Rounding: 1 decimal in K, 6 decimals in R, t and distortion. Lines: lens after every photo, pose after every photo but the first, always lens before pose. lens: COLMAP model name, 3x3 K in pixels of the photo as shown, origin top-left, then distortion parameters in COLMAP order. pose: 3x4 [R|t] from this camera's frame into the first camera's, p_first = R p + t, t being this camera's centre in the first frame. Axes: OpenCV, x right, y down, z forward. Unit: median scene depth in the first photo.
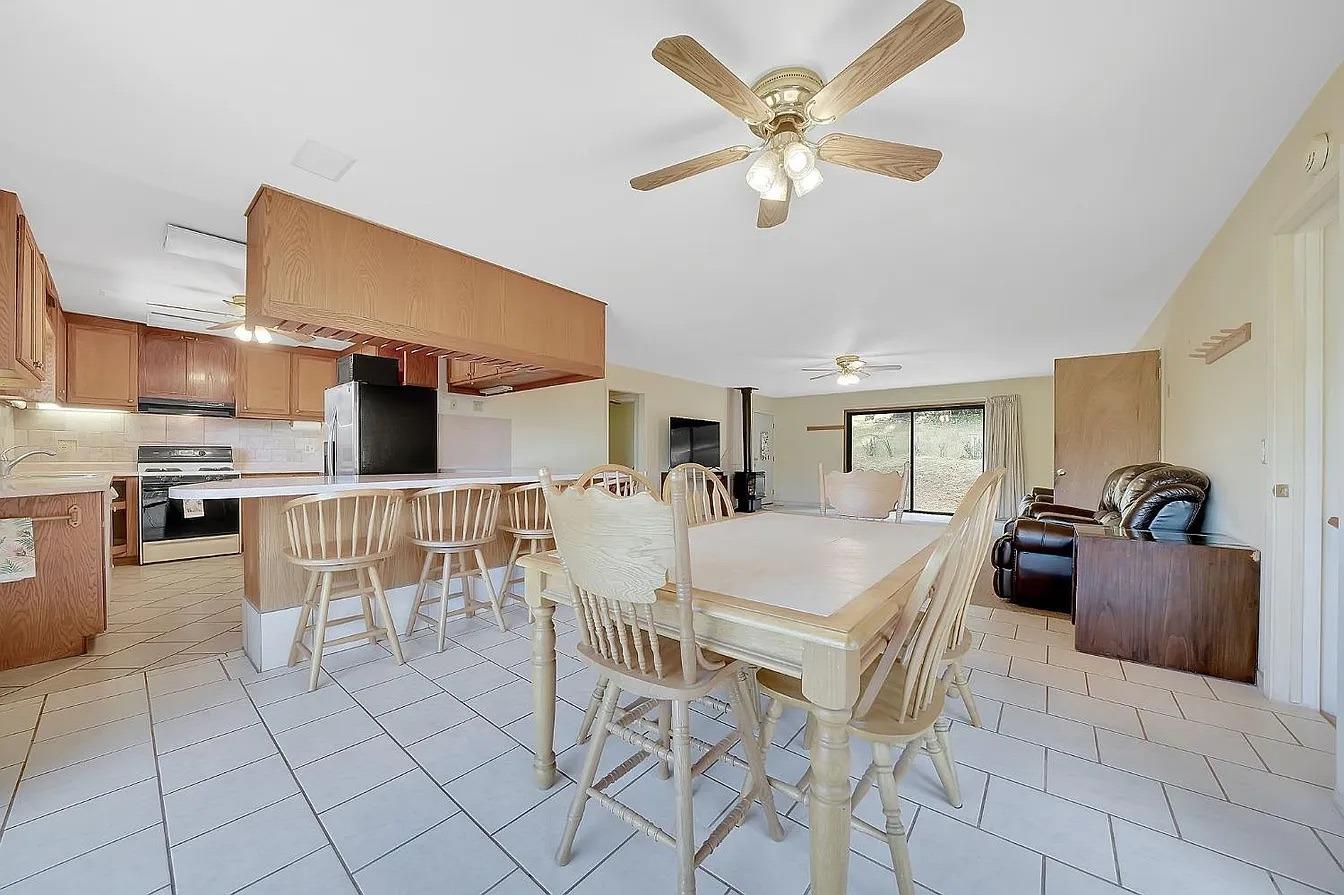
lens RADIAL K [[480.0, 0, 672.0], [0, 480.0, 447.5], [0, 0, 1]] dist [-0.021989, -0.000028]
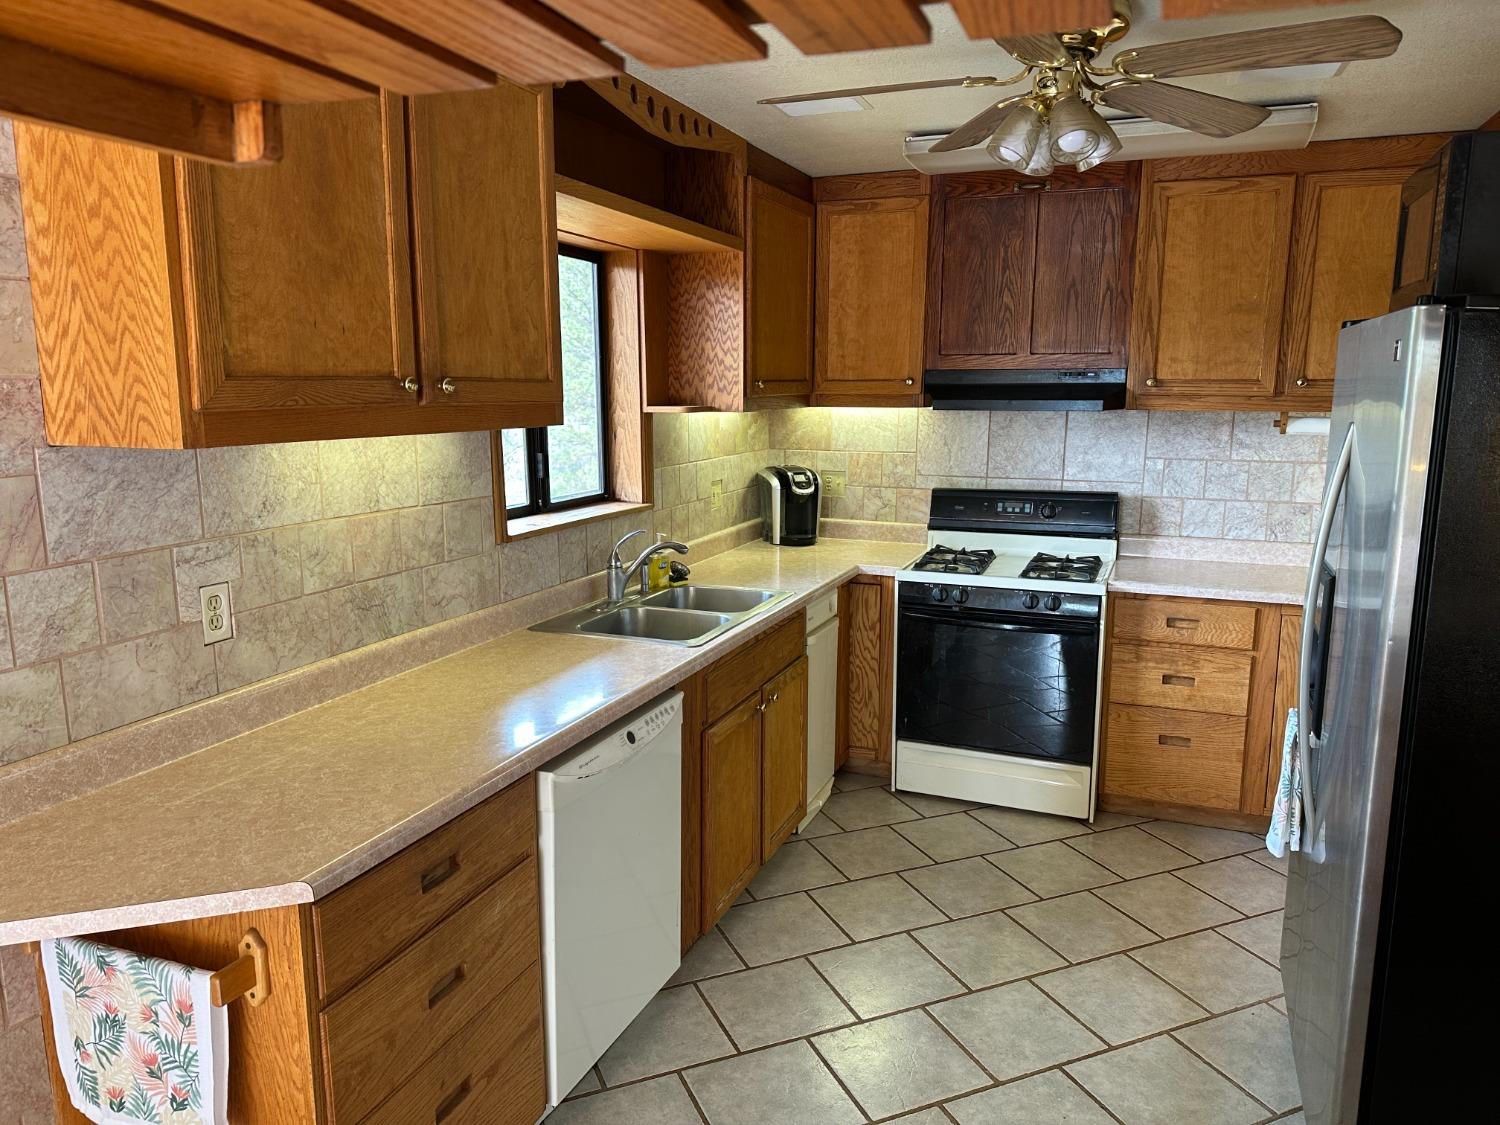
lens RADIAL K [[1031.6, 0, 759.5], [0, 1031.6, 562.3], [0, 0, 1]] dist [0.069846, -0.085433]
pose [[0.305403, 0.157418, -0.939121, -0.306662], [0.004527, 0.985989, 0.166746, -0.085906], [0.952212, -0.055176, 0.300412, 0.543943]]
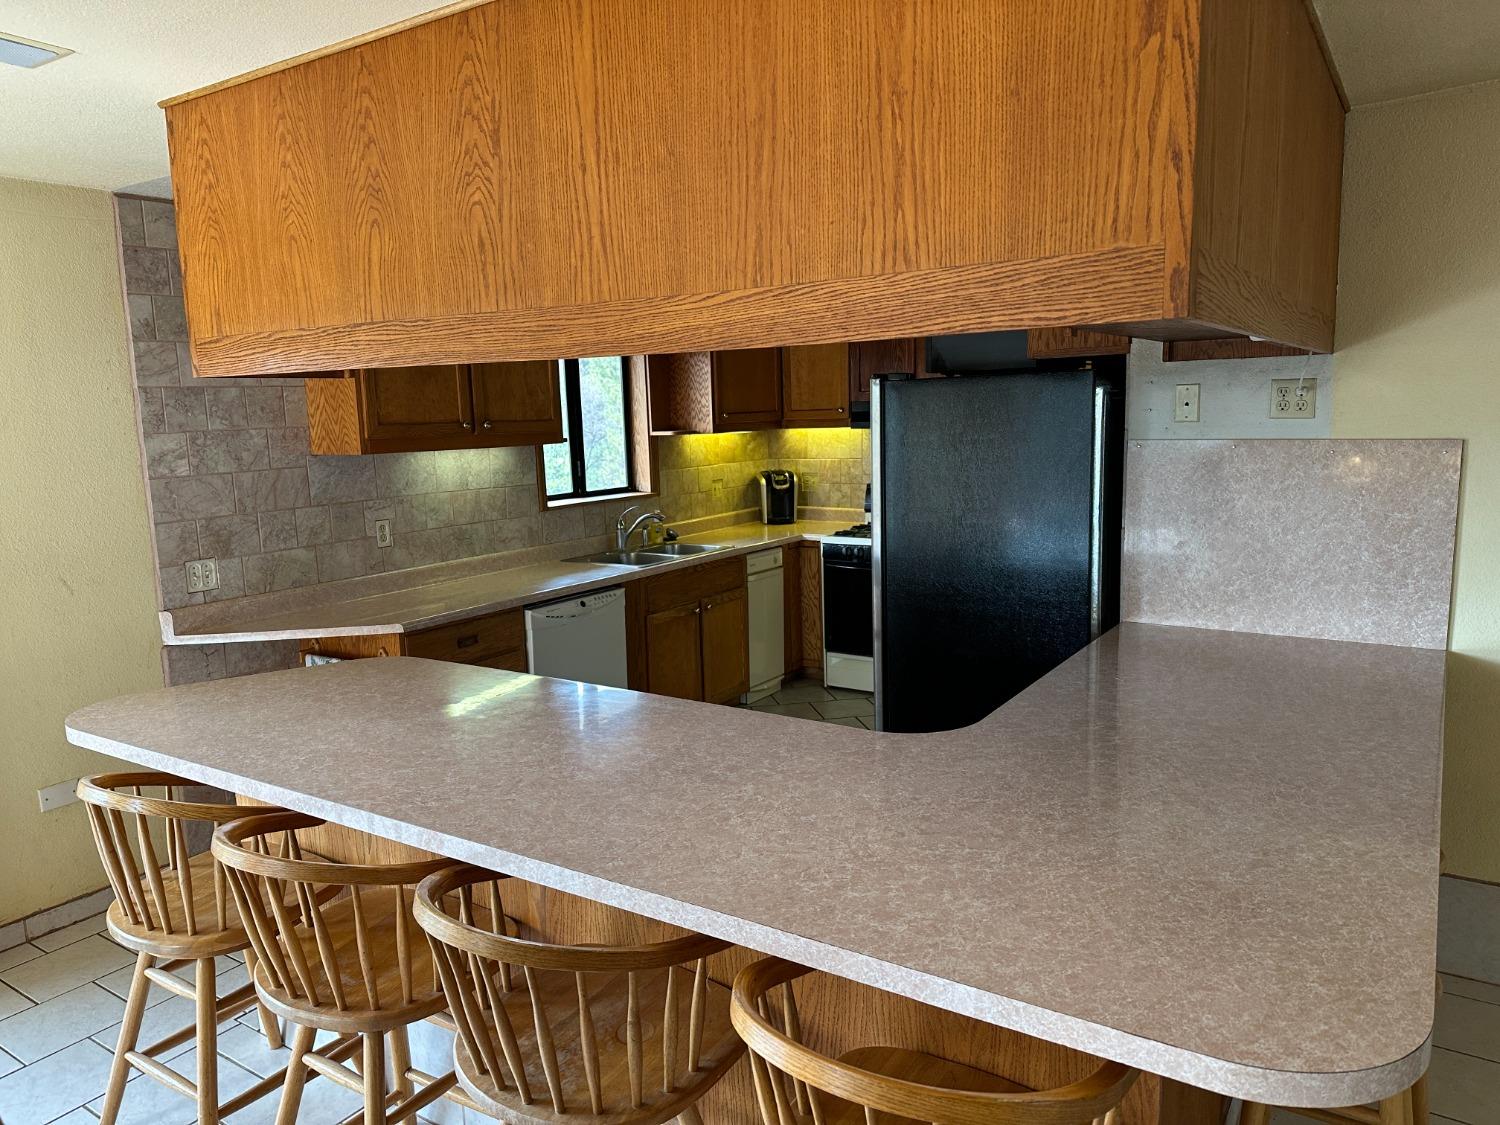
lens RADIAL K [[1031.6, 0, 754.3], [0, 1031.6, 567.9], [0, 0, 1]] dist [0.118957, -0.163885]
pose [[0.099838, 0.143387, -0.984618, 0.139410], [0.033485, 0.988517, 0.147350, -0.089211], [0.994440, -0.047681, 0.093891, 0.687008]]
